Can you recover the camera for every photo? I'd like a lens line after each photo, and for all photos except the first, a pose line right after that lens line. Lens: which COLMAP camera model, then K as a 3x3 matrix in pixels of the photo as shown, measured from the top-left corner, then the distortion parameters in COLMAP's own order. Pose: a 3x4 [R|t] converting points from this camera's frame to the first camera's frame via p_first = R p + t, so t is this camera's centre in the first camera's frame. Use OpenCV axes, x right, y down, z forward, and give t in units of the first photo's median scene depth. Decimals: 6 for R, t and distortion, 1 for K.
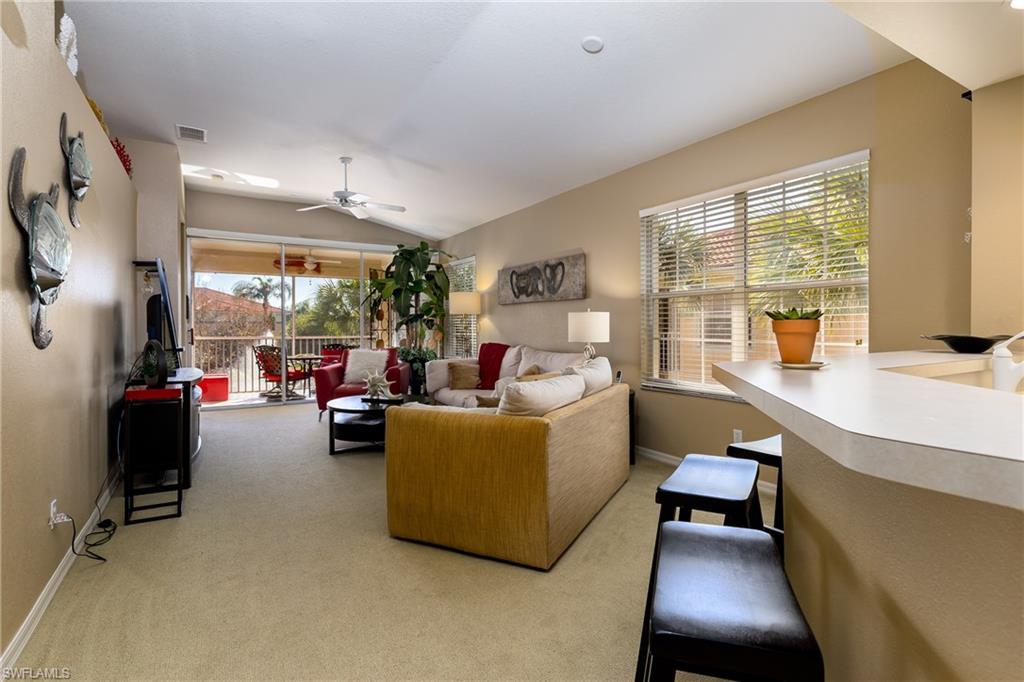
lens RADIAL K [[509.5, 0, 515.3], [0, 509.5, 334.6], [0, 0, 1]] dist [-0.003181, -0.000228]
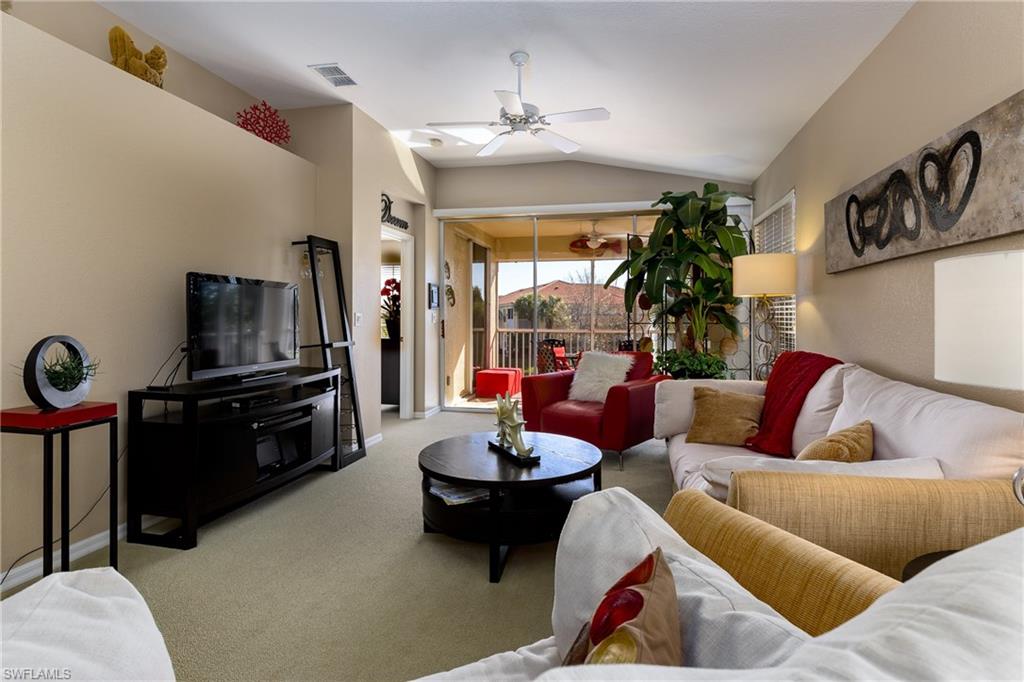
lens RADIAL K [[509.5, 0, 508.5], [0, 509.5, 318.7], [0, 0, 1]] dist [-0.003181, -0.000228]
pose [[0.724752, 0.002839, -0.689004, 0.083867], [-0.014394, 0.999836, -0.011021, -0.006321], [0.688860, 0.017905, 0.724674, 0.444231]]
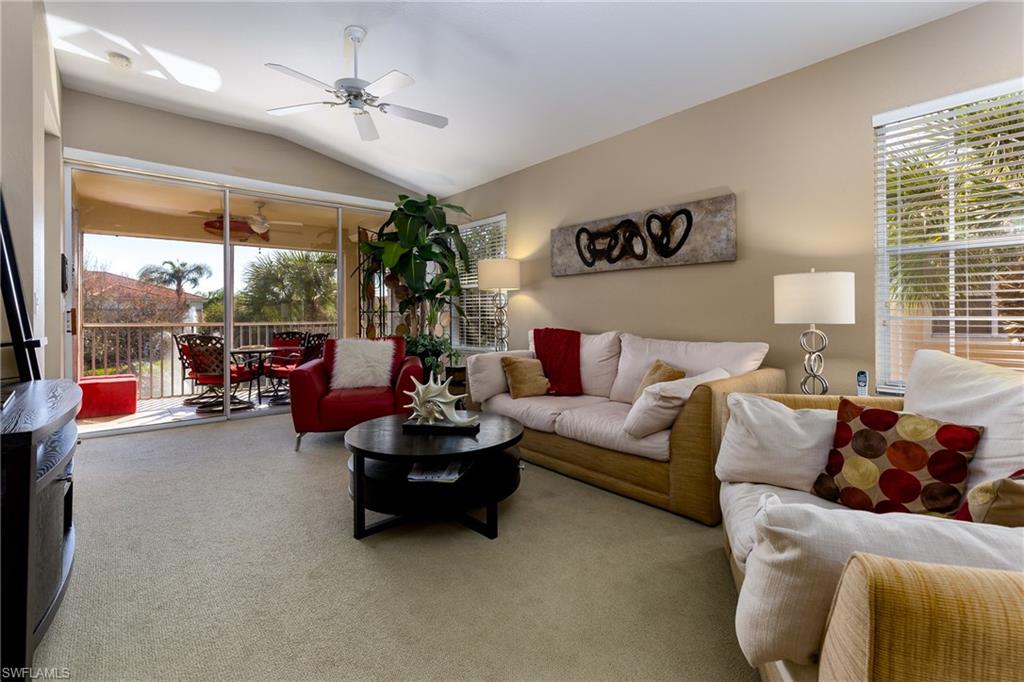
lens RADIAL K [[473.2, 0, 522.4], [0, 473.2, 317.3], [0, 0, 1]] dist [0.012507, -0.000469]
pose [[0.985362, -0.002925, 0.170449, -0.194751], [0.004584, 0.999946, -0.009342, 0.006867], [-0.170412, 0.009987, 0.985322, 0.337605]]
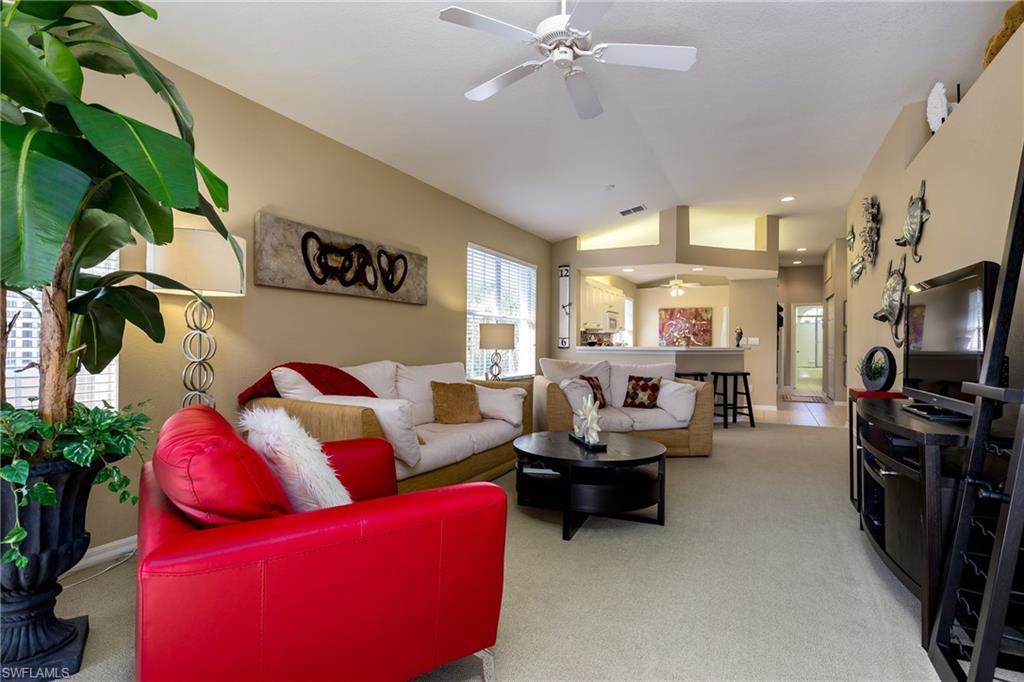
lens RADIAL K [[509.5, 0, 517.0], [0, 509.5, 340.4], [0, 0, 1]] dist [-0.003181, -0.000228]
pose [[-0.549910, 0.000108, 0.835224, -0.576361], [0.004055, 0.999989, 0.002540, -0.005999], [-0.835214, 0.004783, -0.549904, 1.075440]]
